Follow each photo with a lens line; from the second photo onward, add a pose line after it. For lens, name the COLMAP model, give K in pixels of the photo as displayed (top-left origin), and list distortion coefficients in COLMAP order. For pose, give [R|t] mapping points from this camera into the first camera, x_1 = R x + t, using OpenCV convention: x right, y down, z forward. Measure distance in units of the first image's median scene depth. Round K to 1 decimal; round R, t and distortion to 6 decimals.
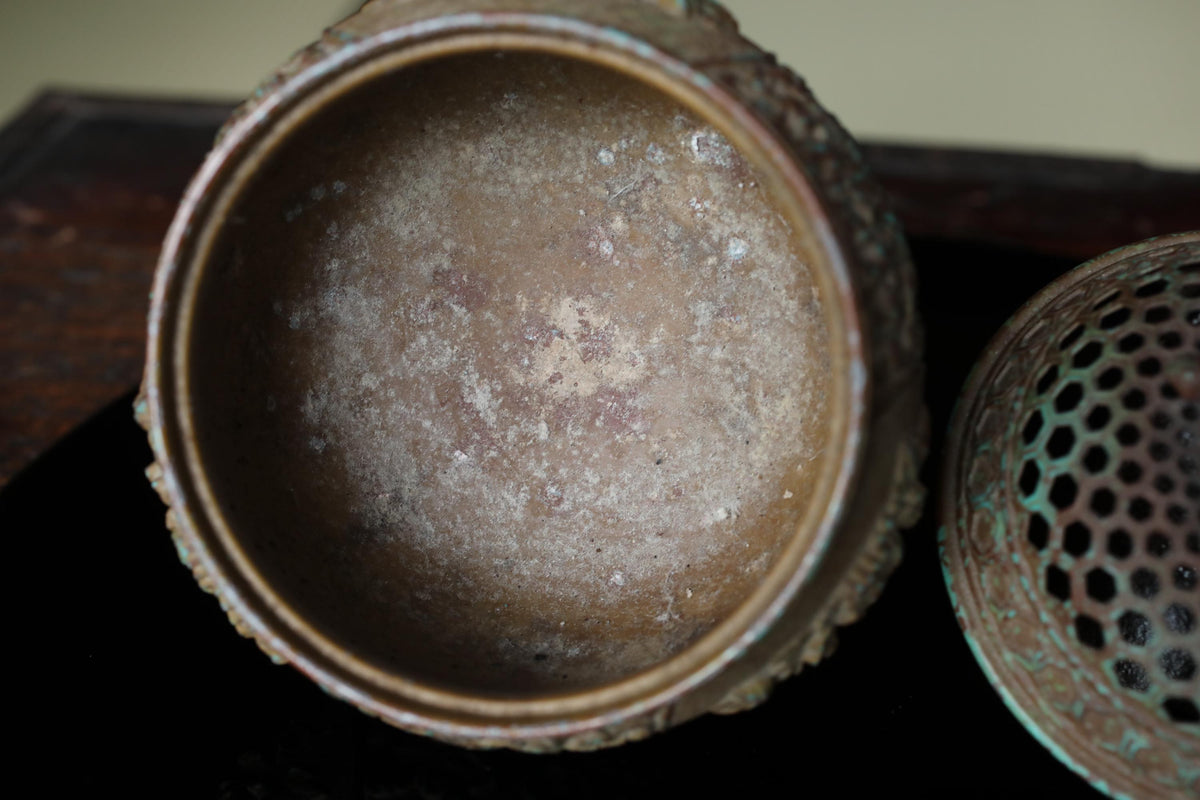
lens RADIAL K [[1921.9, 0, 600.0], [0, 1921.9, 400.0], [0, 0, 1]] dist [-0.025911, 0.164538]
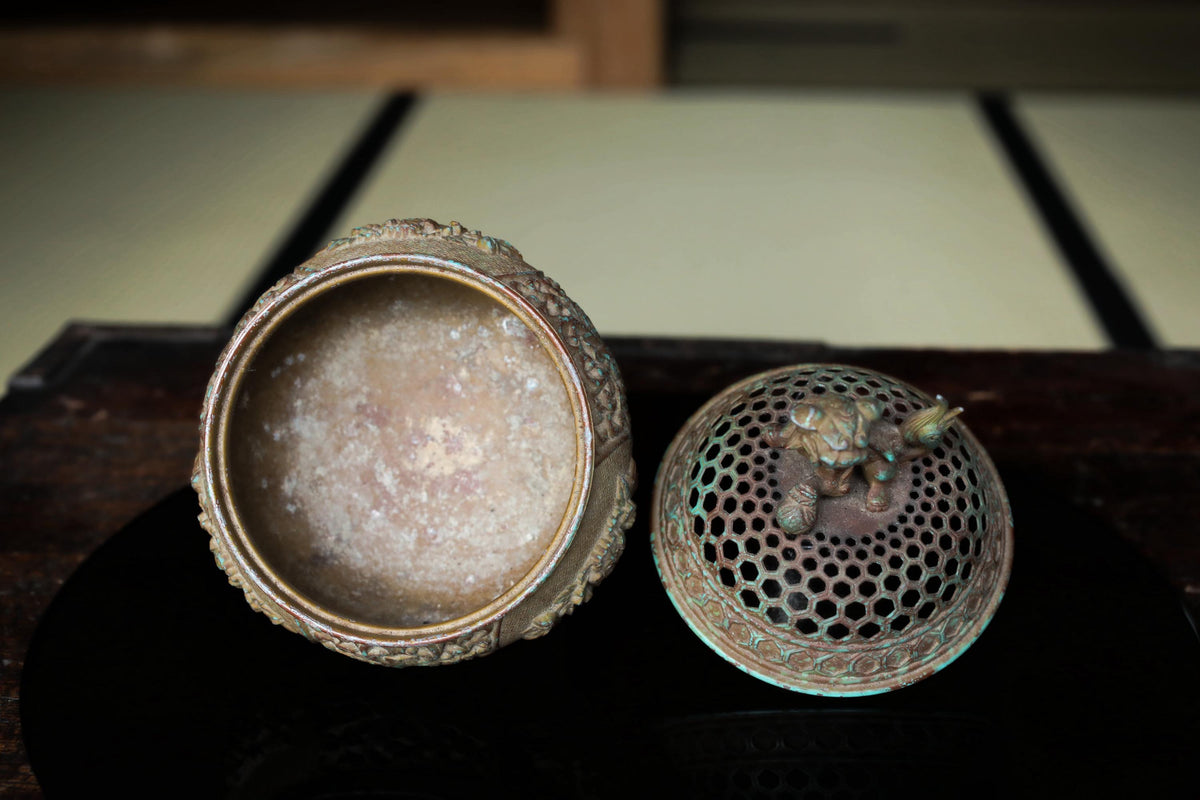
lens RADIAL K [[1921.9, 0, 600.0], [0, 1921.9, 400.0], [0, 0, 1]] dist [-0.025911, 0.164538]
pose [[0.997509, -0.037353, 0.059839, 0.027871], [0.044770, 0.990785, -0.127834, 0.160316], [-0.054512, 0.130194, 0.989989, -0.722874]]
